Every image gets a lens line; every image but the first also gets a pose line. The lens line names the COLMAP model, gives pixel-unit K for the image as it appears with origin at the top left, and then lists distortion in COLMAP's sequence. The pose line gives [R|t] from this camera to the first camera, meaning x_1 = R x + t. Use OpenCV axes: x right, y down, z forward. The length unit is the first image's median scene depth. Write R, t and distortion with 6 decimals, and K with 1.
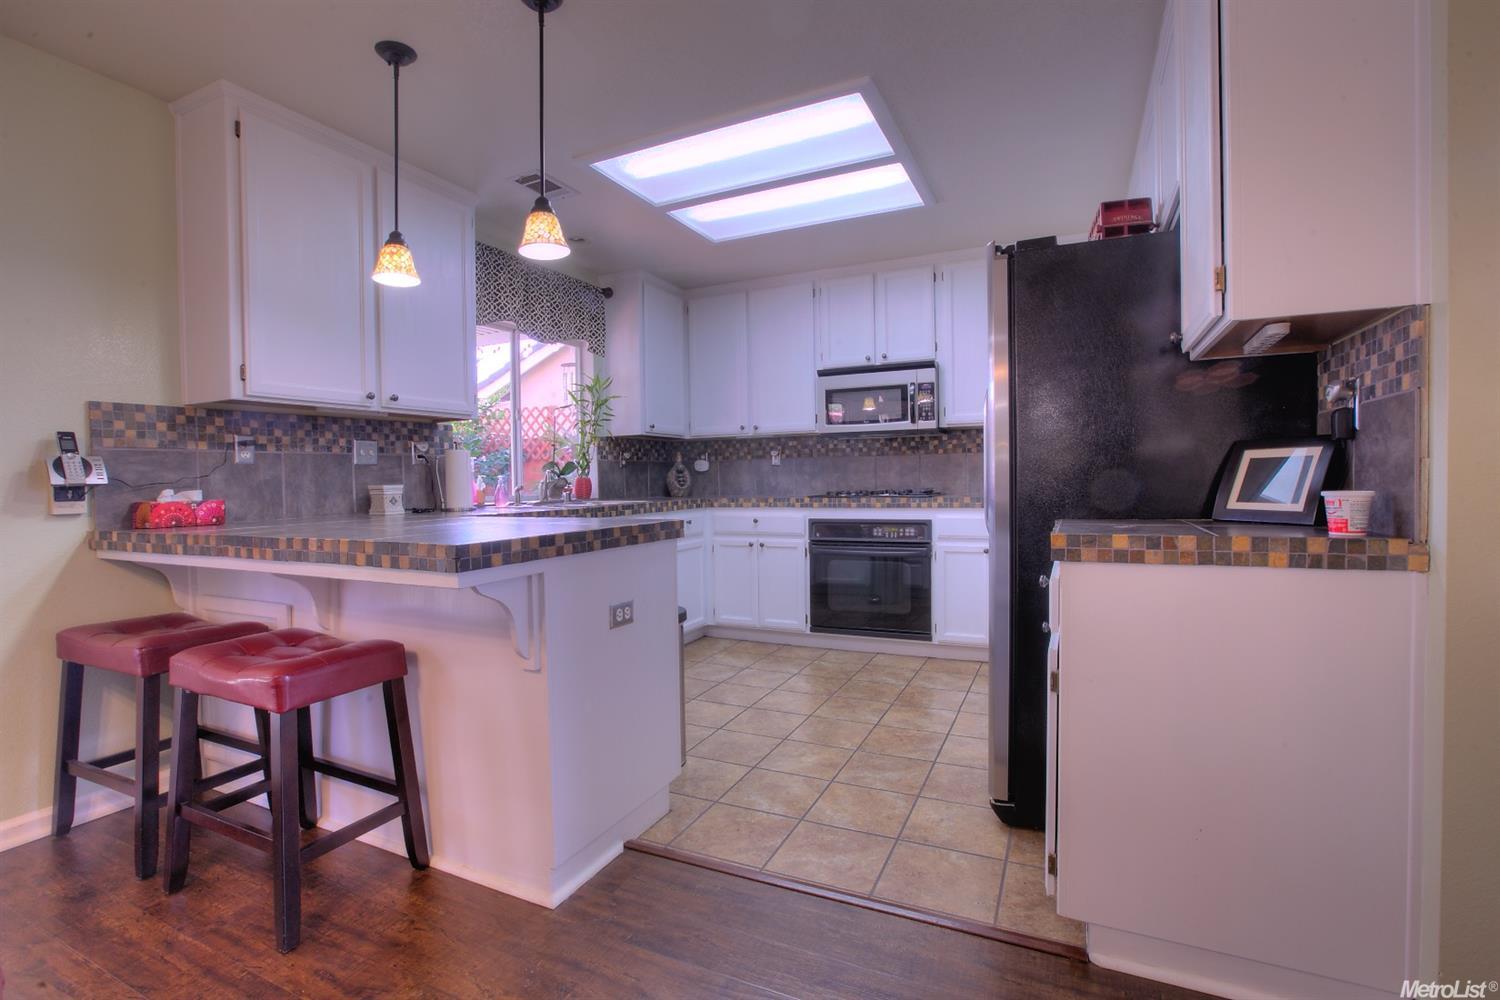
lens RADIAL K [[689.9, 0, 743.7], [0, 689.9, 494.8], [0, 0, 1]] dist [-0.060842, 0.021566]
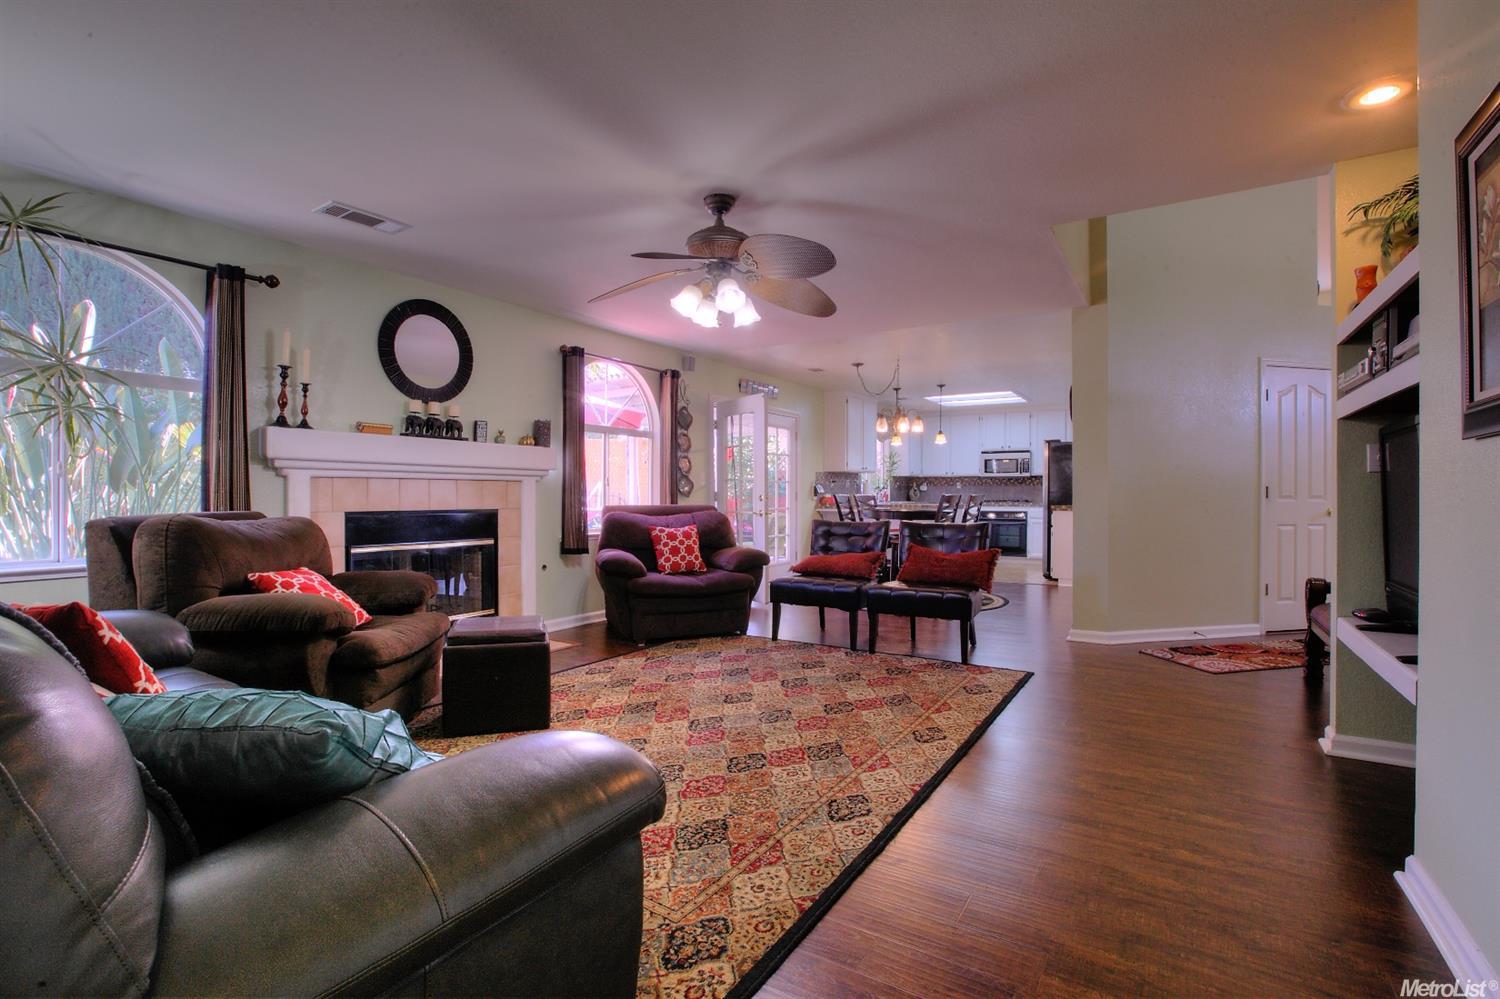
lens RADIAL K [[689.9, 0, 743.7], [0, 689.9, 494.3], [0, 0, 1]] dist [-0.060842, 0.021566]
pose [[0.992025, 0.018082, -0.124736, -0.446039], [-0.020745, 0.999583, -0.020084, 0.044012], [0.124321, 0.022512, 0.991987, -1.610718]]
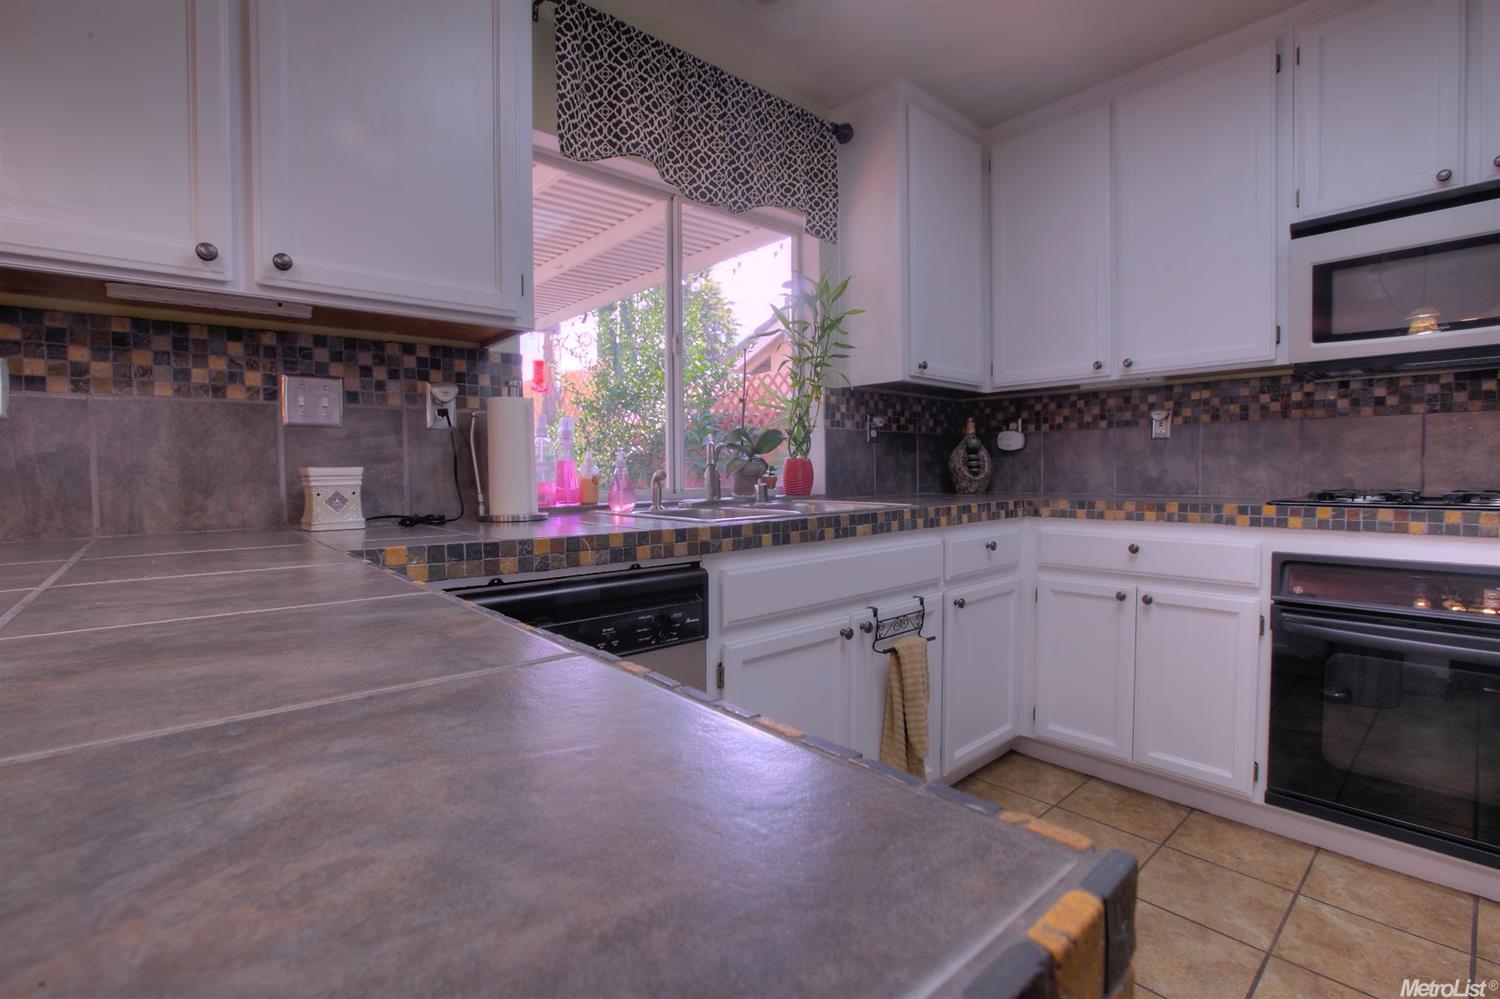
lens RADIAL K [[689.9, 0, 743.7], [0, 689.9, 494.3], [0, 0, 1]] dist [-0.060842, 0.021566]
pose [[0.920446, 0.021483, -0.390278, -0.051573], [-0.014732, 0.999686, 0.020284, -0.006401], [0.390591, -0.012921, 0.920474, 0.463856]]
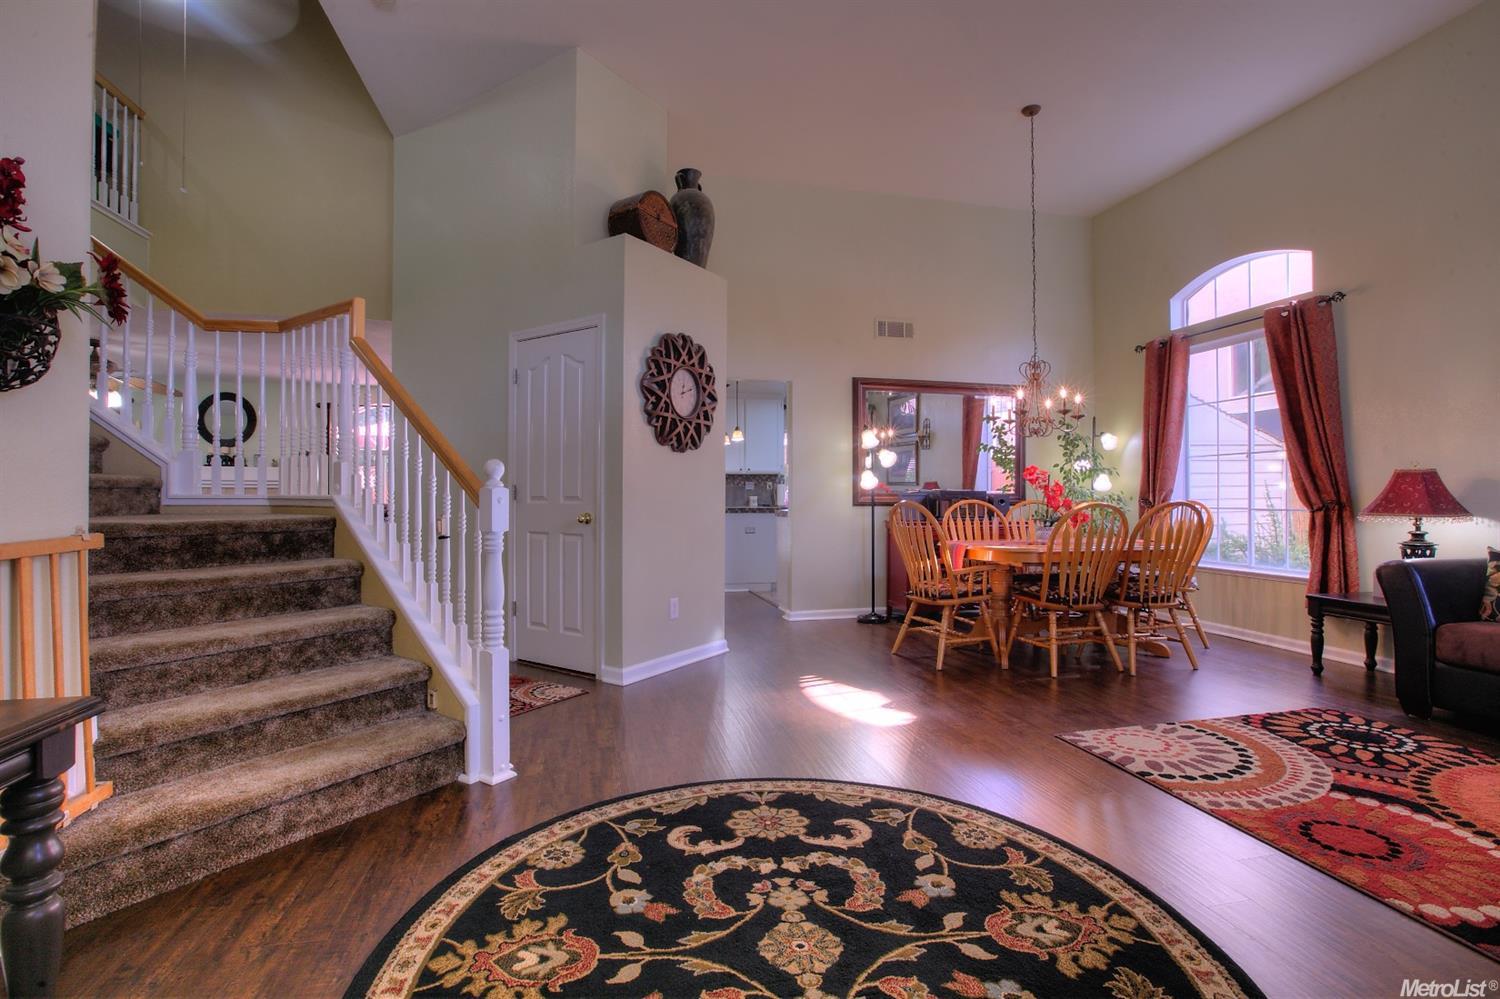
lens RADIAL K [[689.9, 0, 743.7], [0, 689.9, 494.3], [0, 0, 1]] dist [-0.060842, 0.021566]
pose [[0.625864, 0.015731, -0.779774, 1.299962], [-0.031350, 0.999496, -0.004998, -0.004261], [0.779302, 0.027574, 0.626041, -0.685205]]
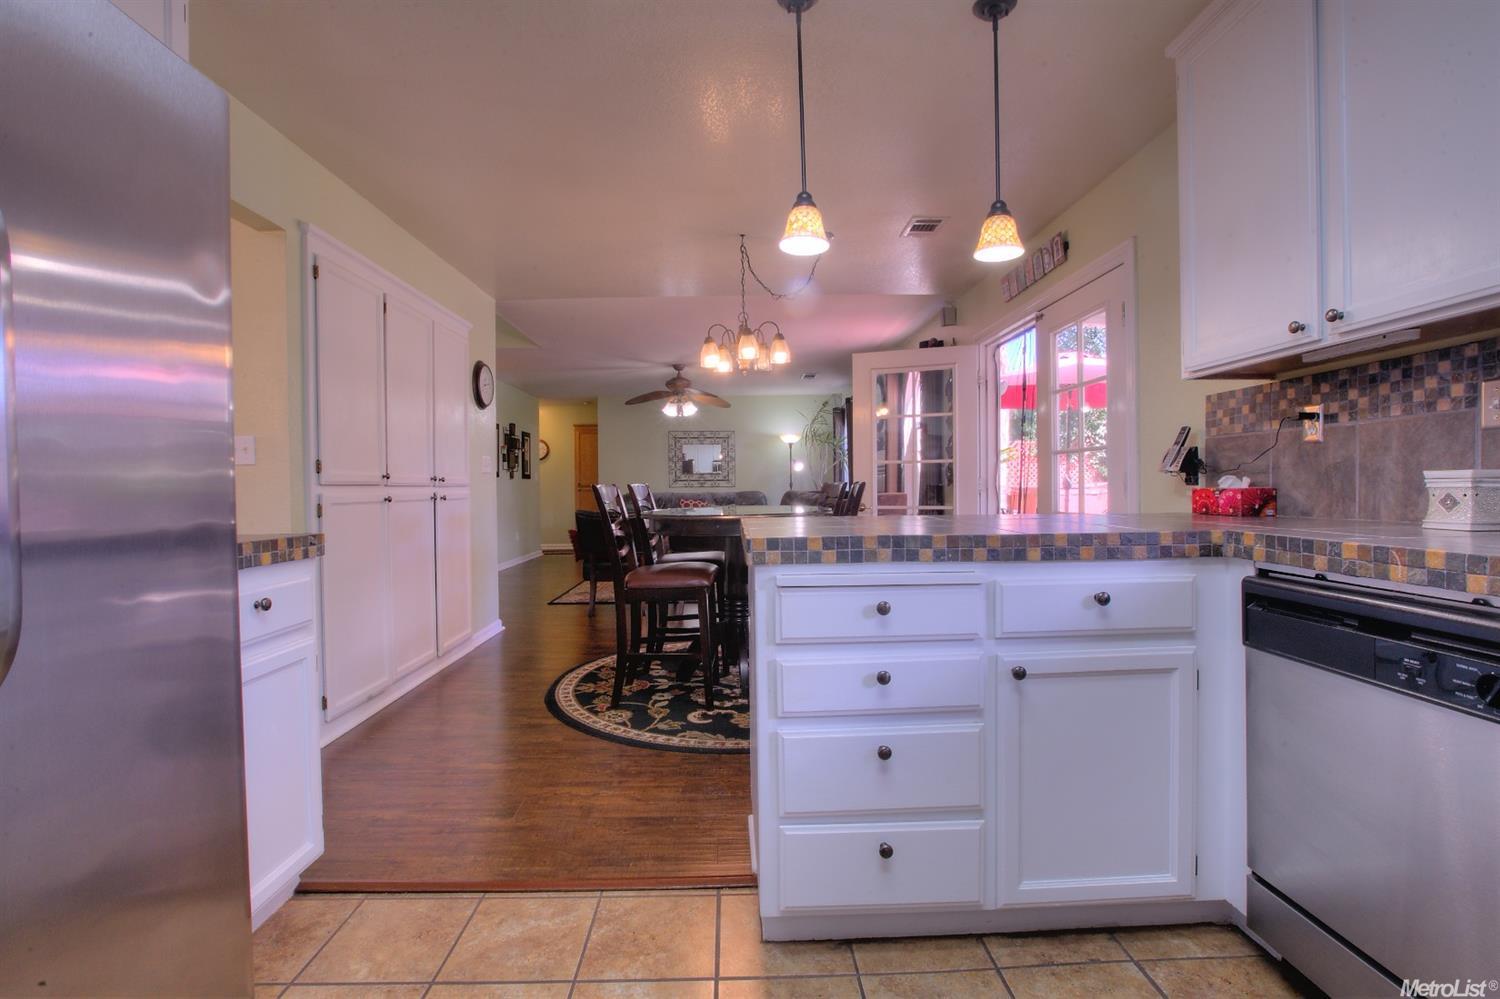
lens RADIAL K [[689.9, 0, 743.7], [0, 689.9, 494.3], [0, 0, 1]] dist [-0.060842, 0.021566]
pose [[-0.891728, 0.032930, -0.451373, 0.108156], [0.016826, 0.999072, 0.039647, -0.016681], [0.452260, 0.027760, -0.891454, 0.815563]]
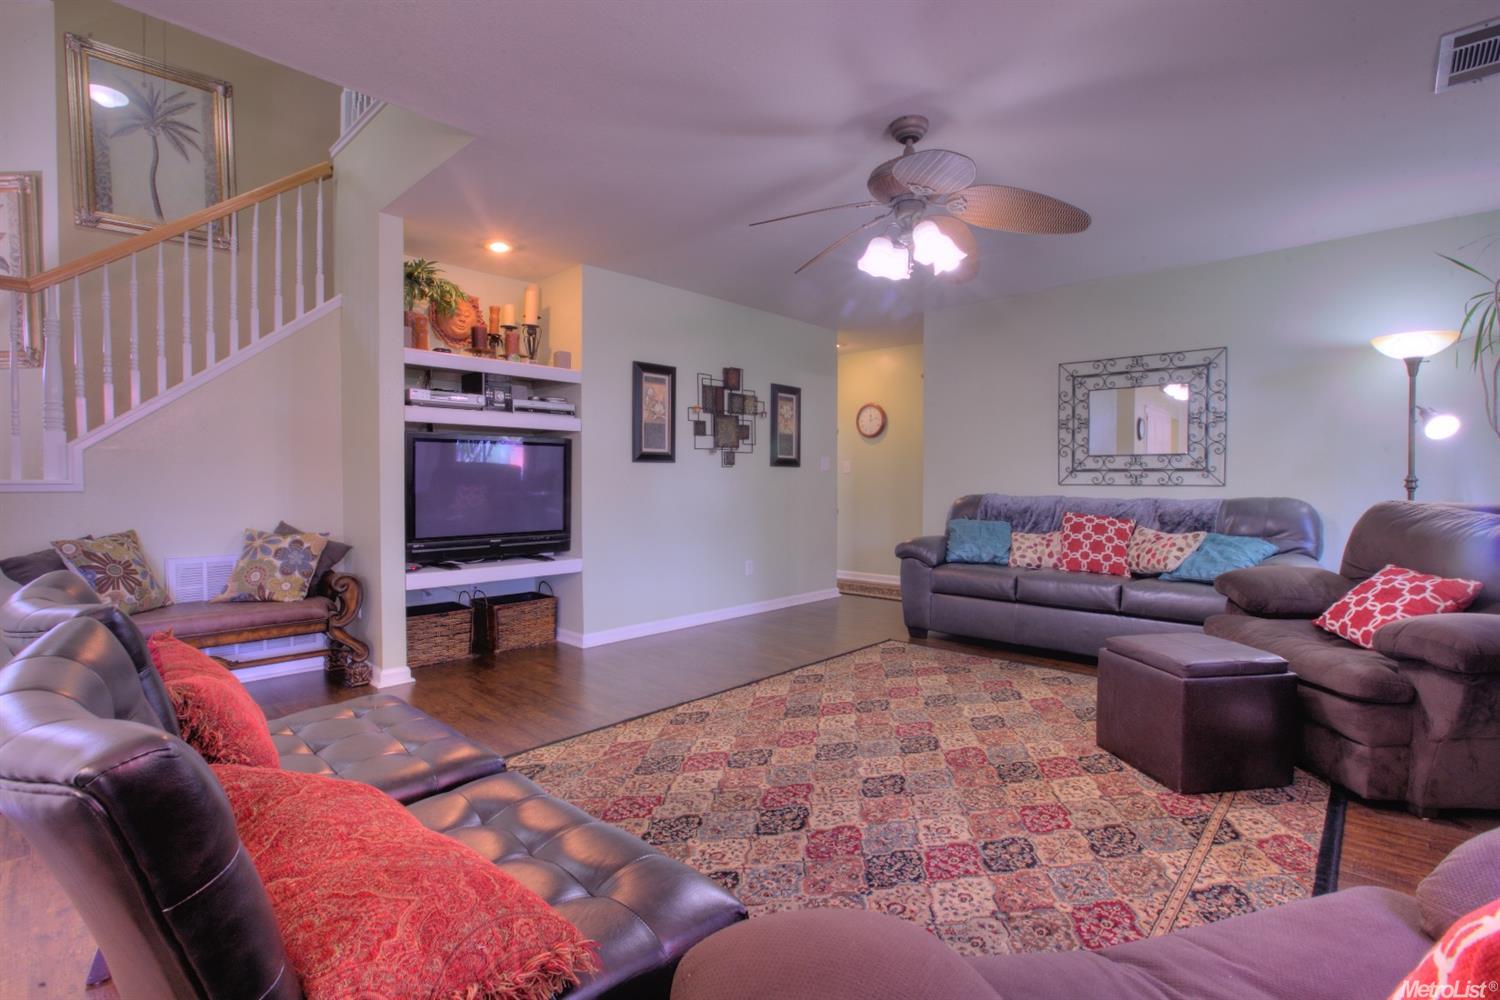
lens RADIAL K [[689.9, 0, 743.7], [0, 689.9, 494.8], [0, 0, 1]] dist [-0.060842, 0.021566]
pose [[-0.951268, 0.010975, 0.308169, -0.612503], [0.022366, 0.999190, 0.033457, 0.018526], [-0.307553, 0.038720, -0.950743, -0.261771]]
